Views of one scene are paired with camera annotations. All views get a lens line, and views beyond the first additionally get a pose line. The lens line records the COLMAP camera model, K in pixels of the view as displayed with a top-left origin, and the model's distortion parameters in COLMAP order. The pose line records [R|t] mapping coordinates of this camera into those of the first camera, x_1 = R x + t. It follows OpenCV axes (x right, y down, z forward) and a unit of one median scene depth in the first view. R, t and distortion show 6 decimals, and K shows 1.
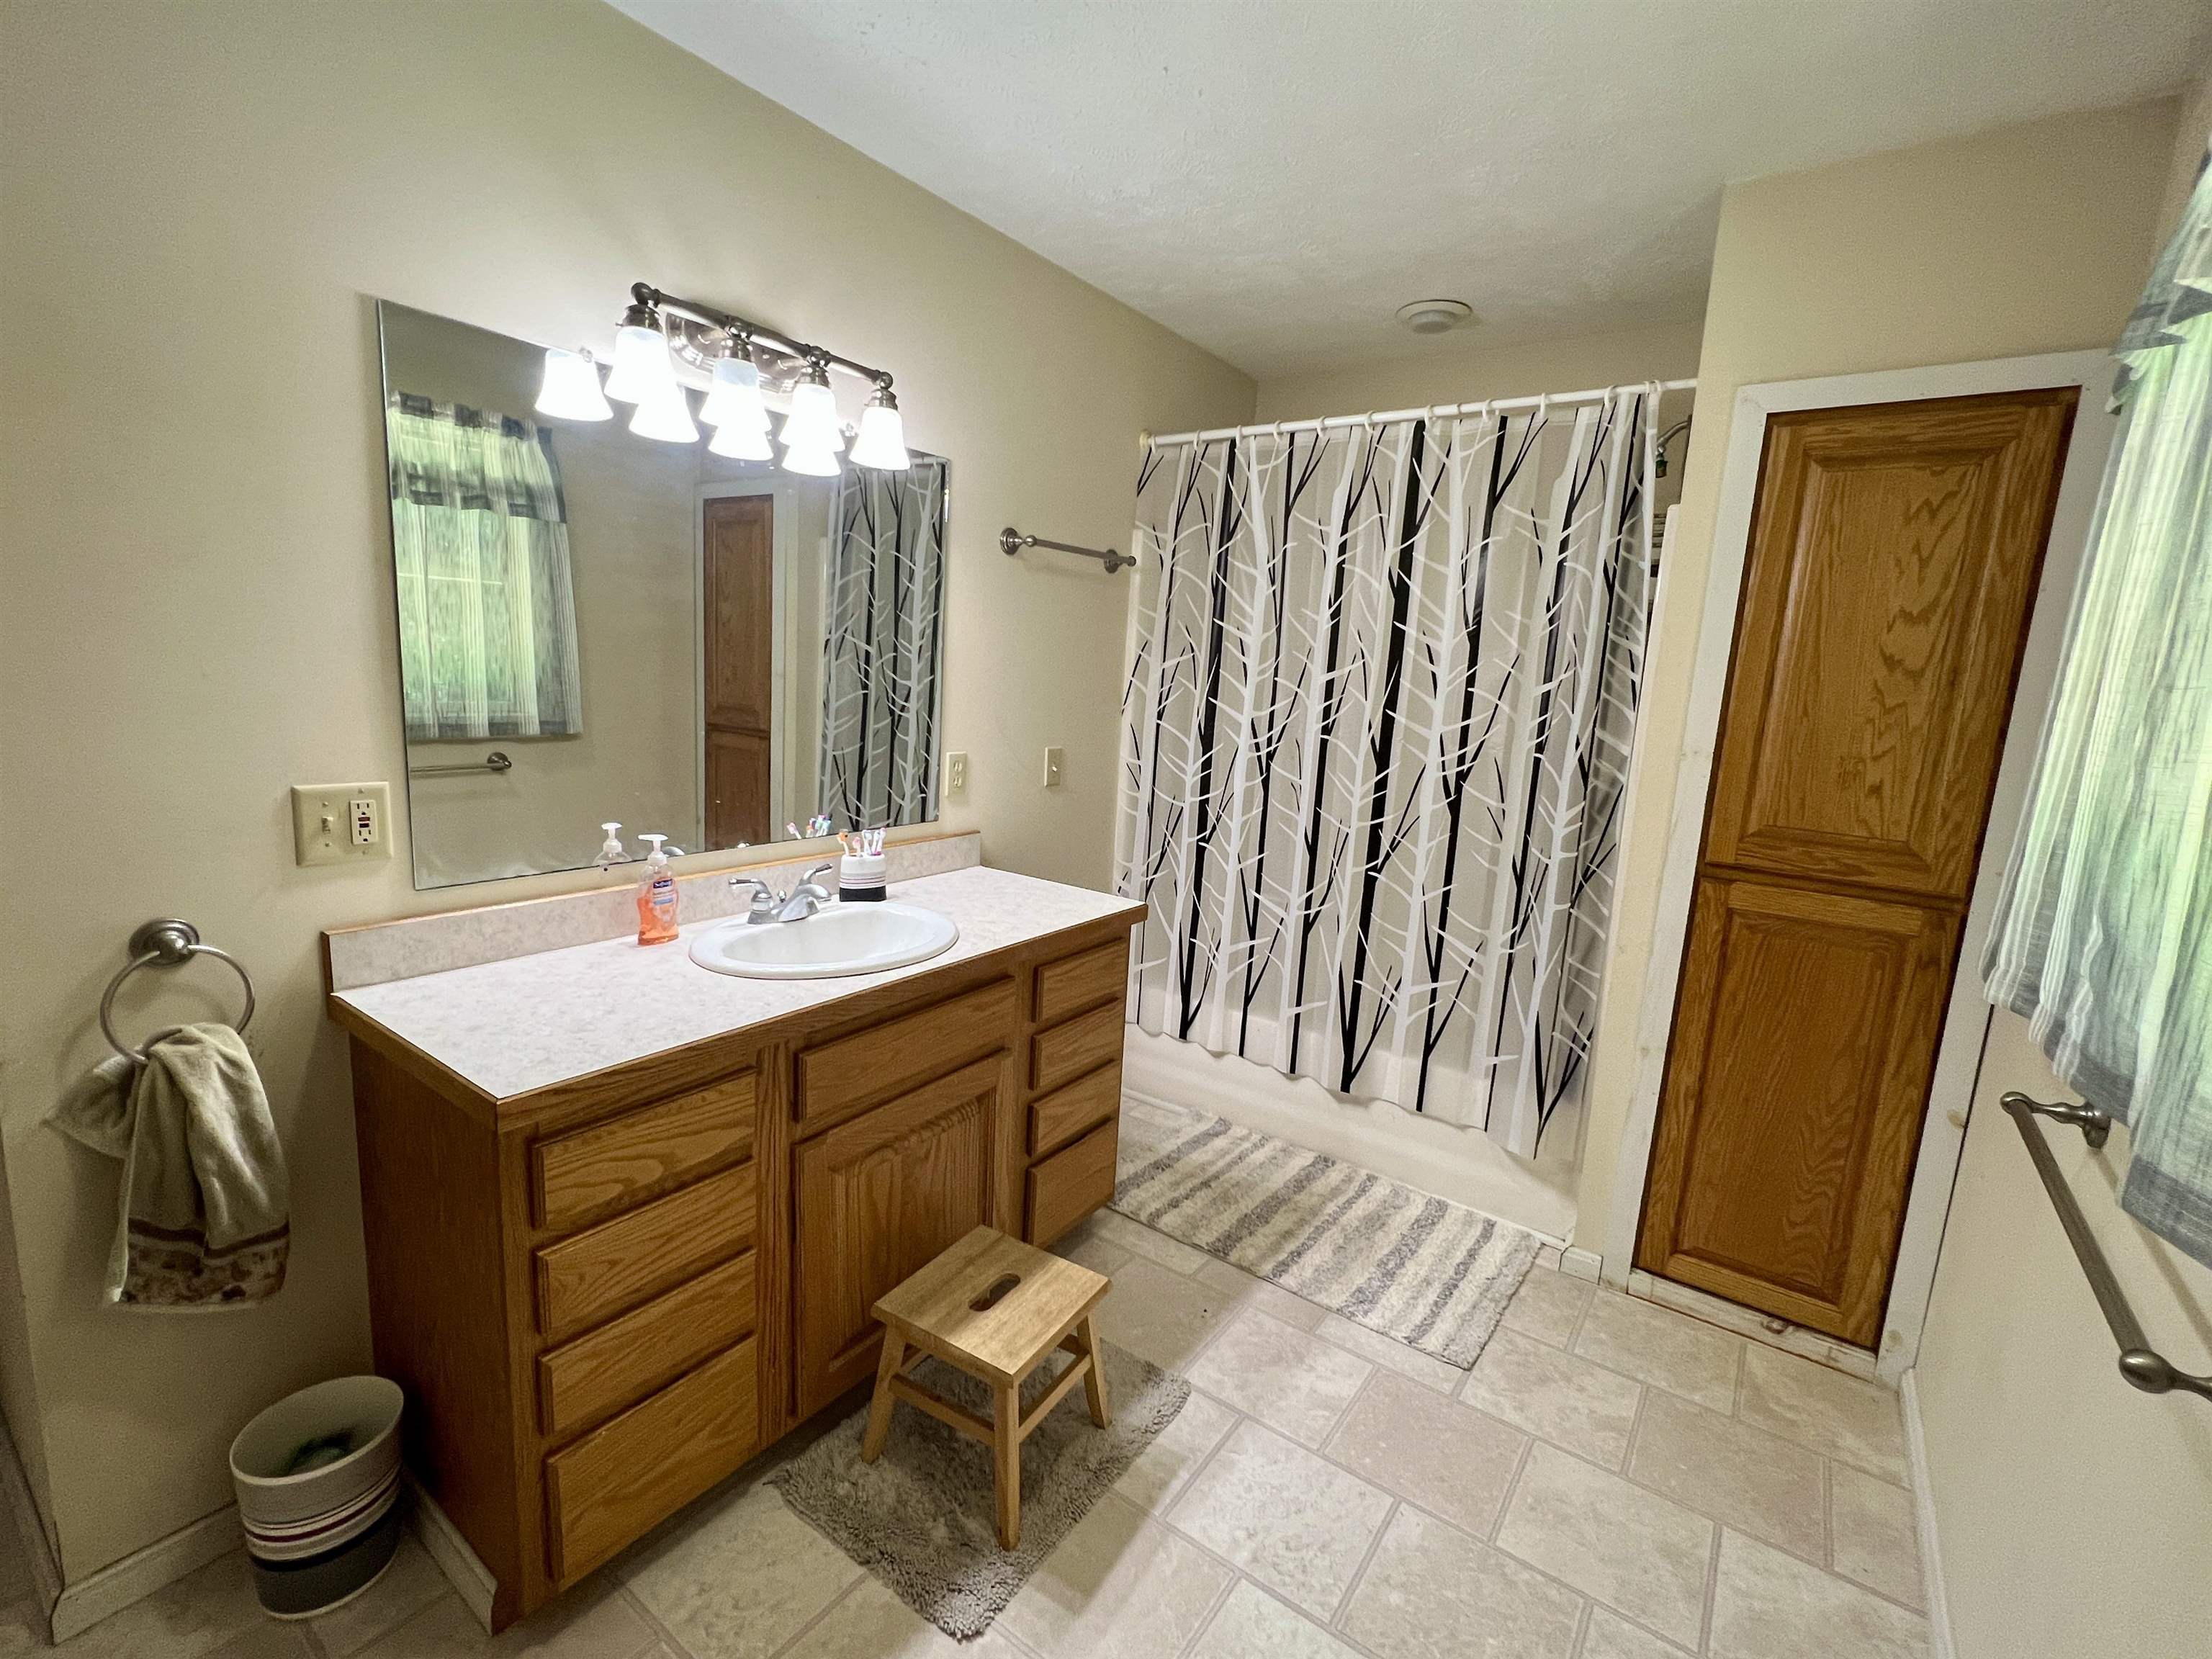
lens RADIAL K [[973.7, 0, 1102.8], [0, 973.7, 834.3], [0, 0, 1]] dist [-0.000927, 0.000697]
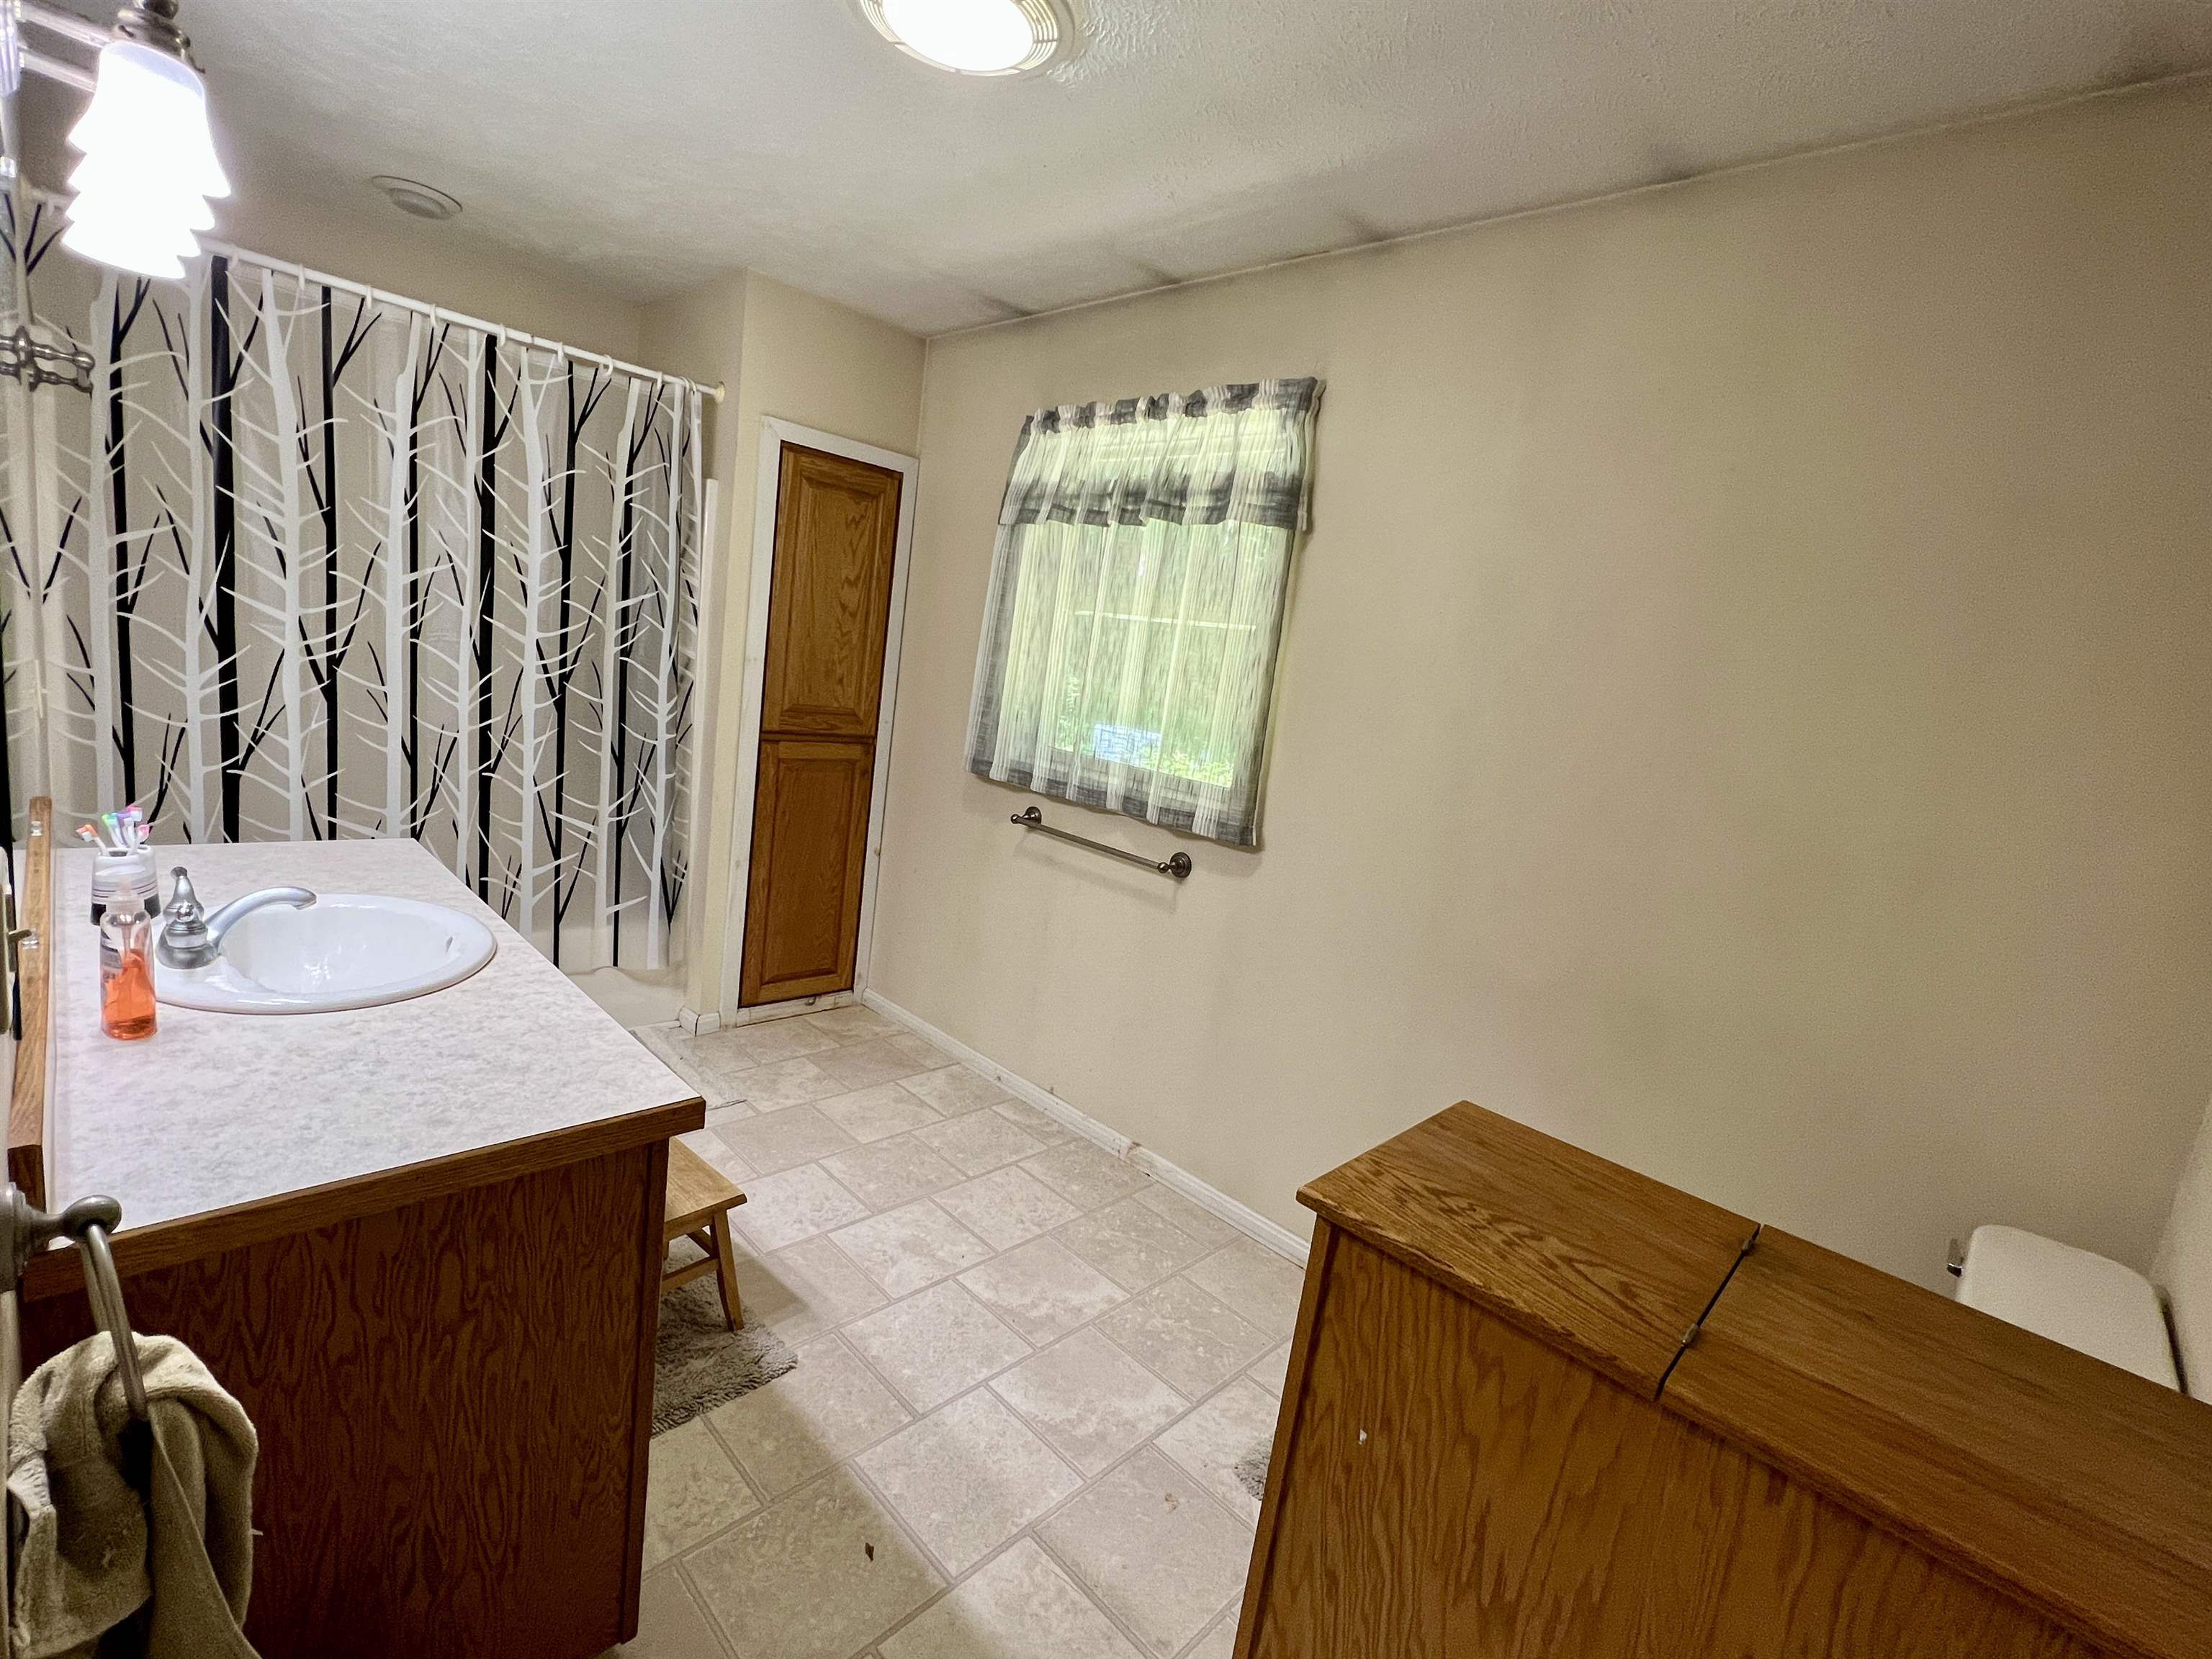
lens RADIAL K [[973.7, 0, 1097.7], [0, 973.7, 831.6], [0, 0, 1]] dist [-0.000927, 0.000697]
pose [[0.163852, -0.206207, 0.964692, -0.724014], [0.044803, 0.978455, 0.201539, -0.091249], [-0.985467, 0.010198, 0.169561, 0.201419]]
